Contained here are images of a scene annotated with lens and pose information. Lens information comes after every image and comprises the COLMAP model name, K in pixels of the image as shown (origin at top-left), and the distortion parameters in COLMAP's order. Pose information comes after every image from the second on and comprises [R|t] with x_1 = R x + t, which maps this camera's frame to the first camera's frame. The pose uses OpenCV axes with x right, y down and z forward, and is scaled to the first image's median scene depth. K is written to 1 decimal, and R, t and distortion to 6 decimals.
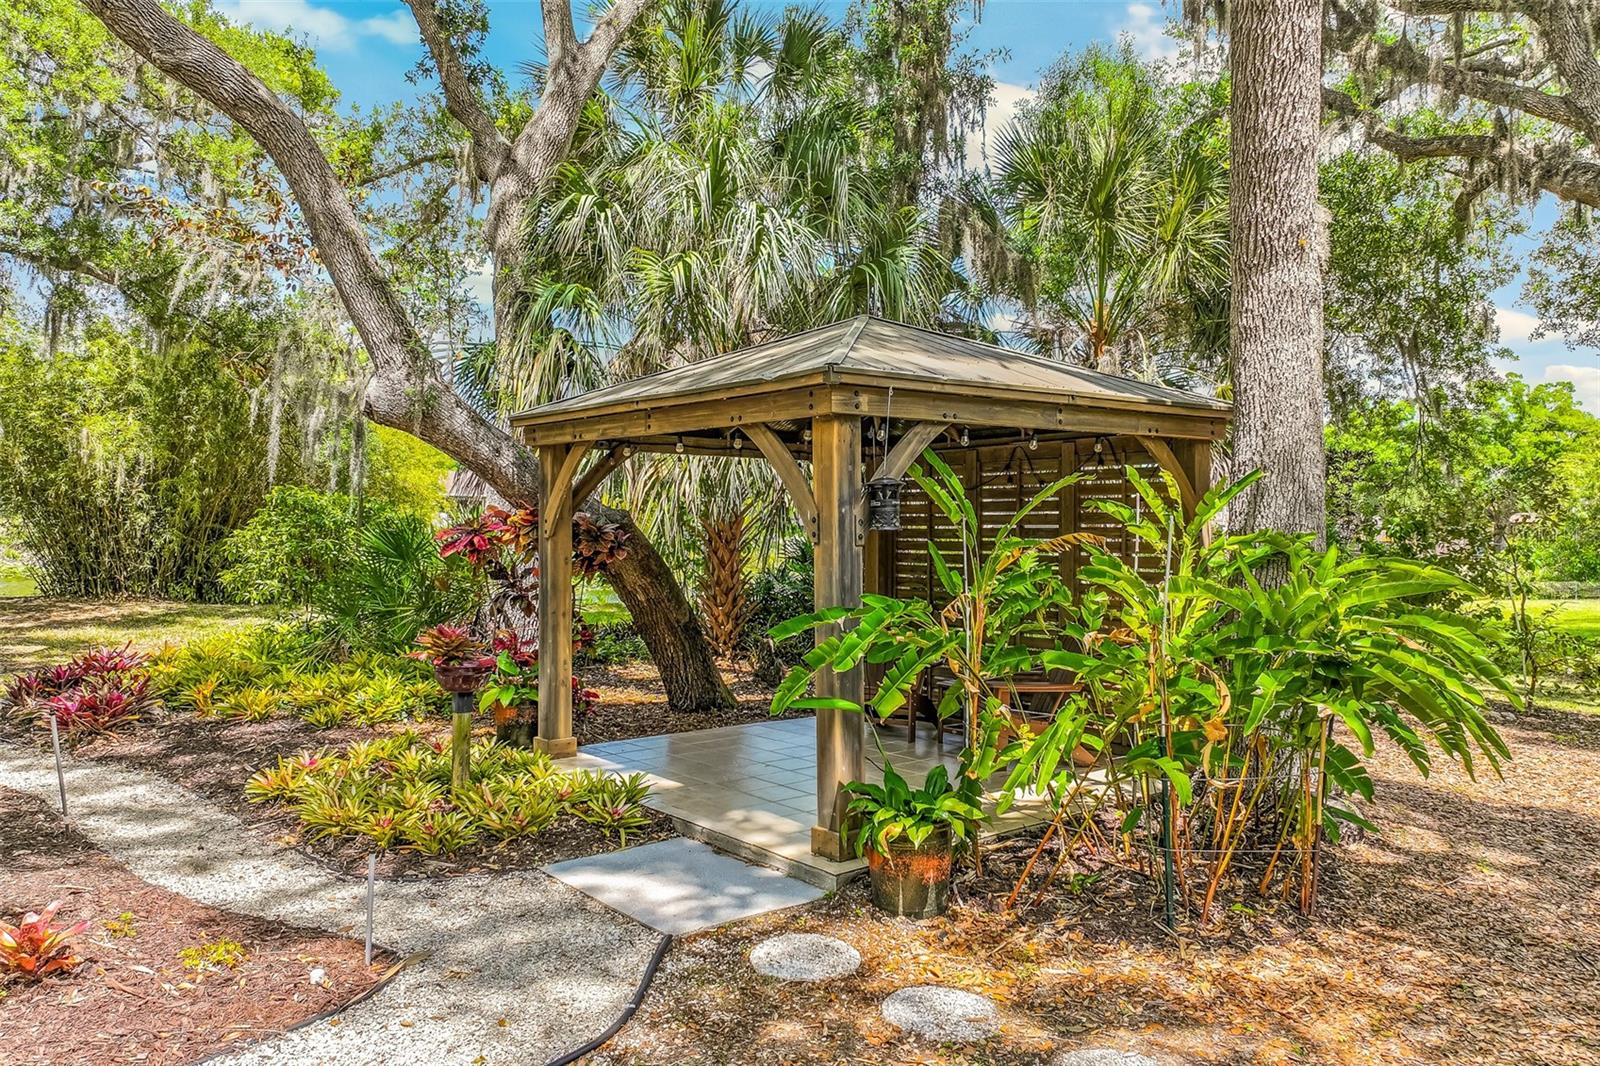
lens RADIAL K [[1156.8, 0, 805.0], [0, 1156.8, 510.8], [0, 0, 1]] dist [0.009195, 0.003195]
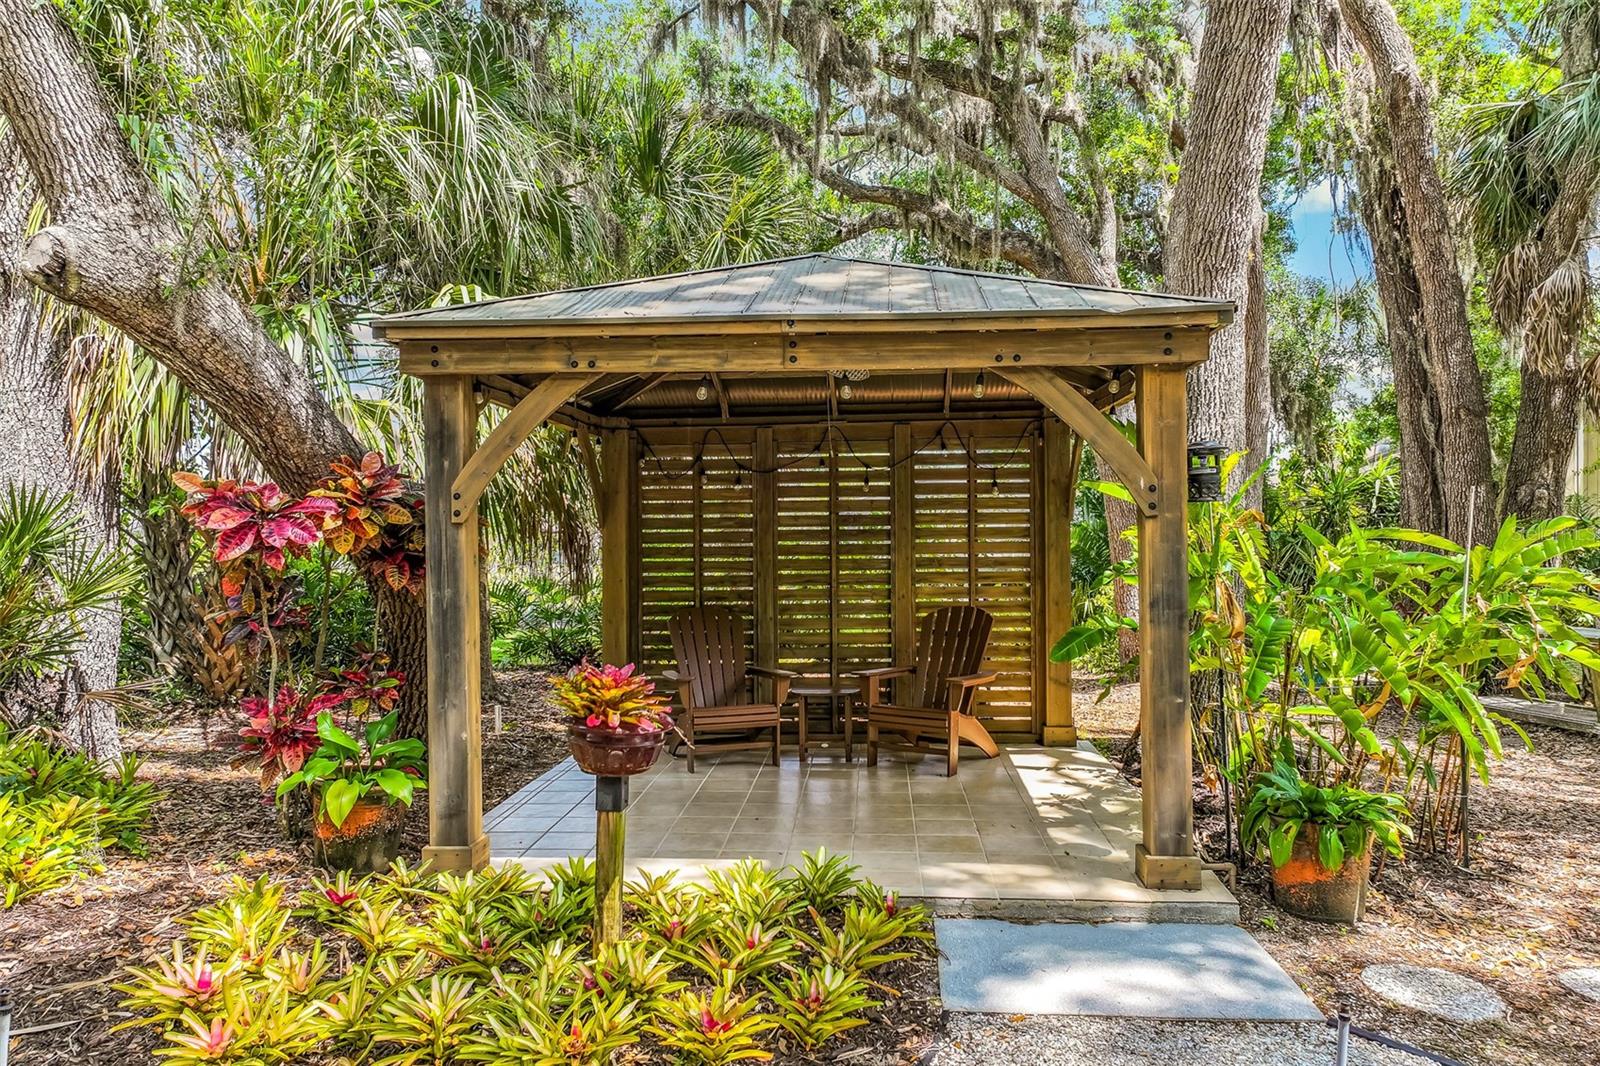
lens RADIAL K [[1156.8, 0, 805.0], [0, 1156.8, 510.8], [0, 0, 1]] dist [0.009195, 0.003195]
pose [[0.663655, 0.007143, 0.748005, -0.829816], [0.001974, 0.999934, -0.011300, 0.035322], [-0.748037, 0.008976, 0.663597, 0.665002]]
